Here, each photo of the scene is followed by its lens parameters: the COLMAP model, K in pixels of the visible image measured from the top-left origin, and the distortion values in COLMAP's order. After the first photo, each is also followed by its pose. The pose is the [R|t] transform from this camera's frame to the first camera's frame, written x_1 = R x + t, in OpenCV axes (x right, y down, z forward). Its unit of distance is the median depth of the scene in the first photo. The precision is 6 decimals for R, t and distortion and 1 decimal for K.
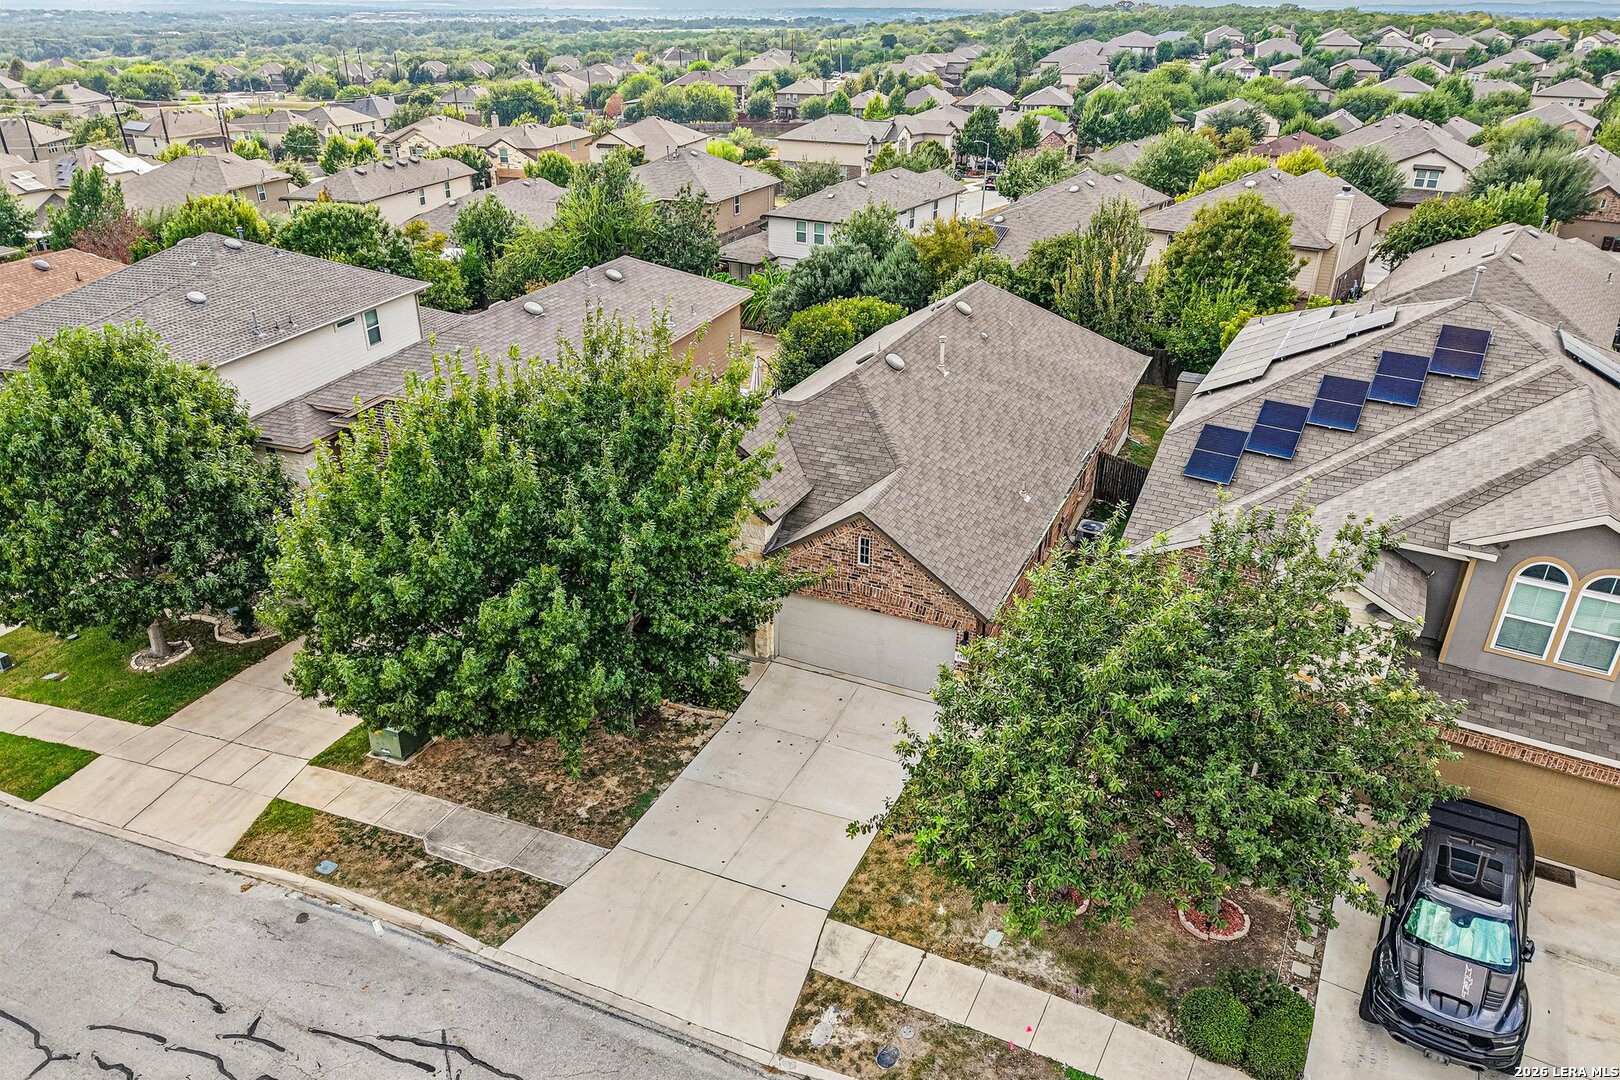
lens RADIAL K [[1082.6, 0, 807.8], [0, 1082.6, 540.1], [0, 0, 1]] dist [0.026331, -0.015775]
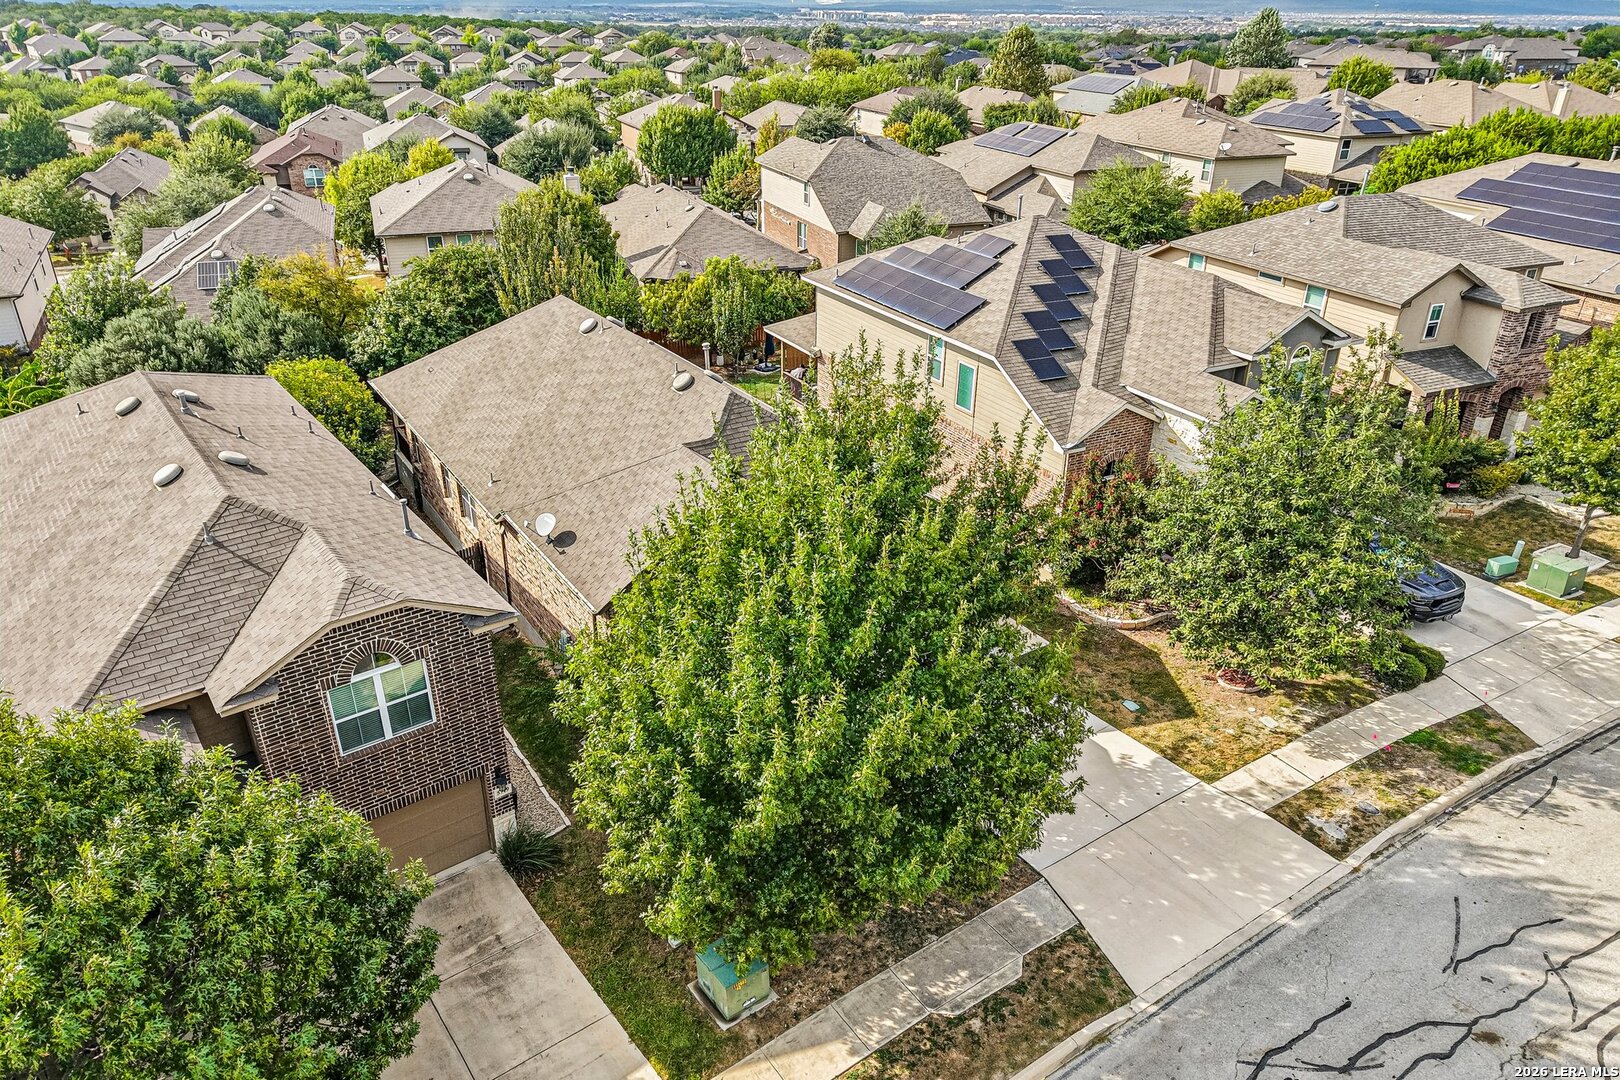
lens RADIAL K [[1081.6, 0, 810.0], [0, 1081.6, 540.0], [0, 0, 1]] dist [0.028360, -0.021418]
pose [[0.537703, -0.374667, 0.755314, -0.774207], [0.370098, 0.909806, 0.187831, -0.213041], [-0.757564, 0.178543, 0.627869, 0.413881]]
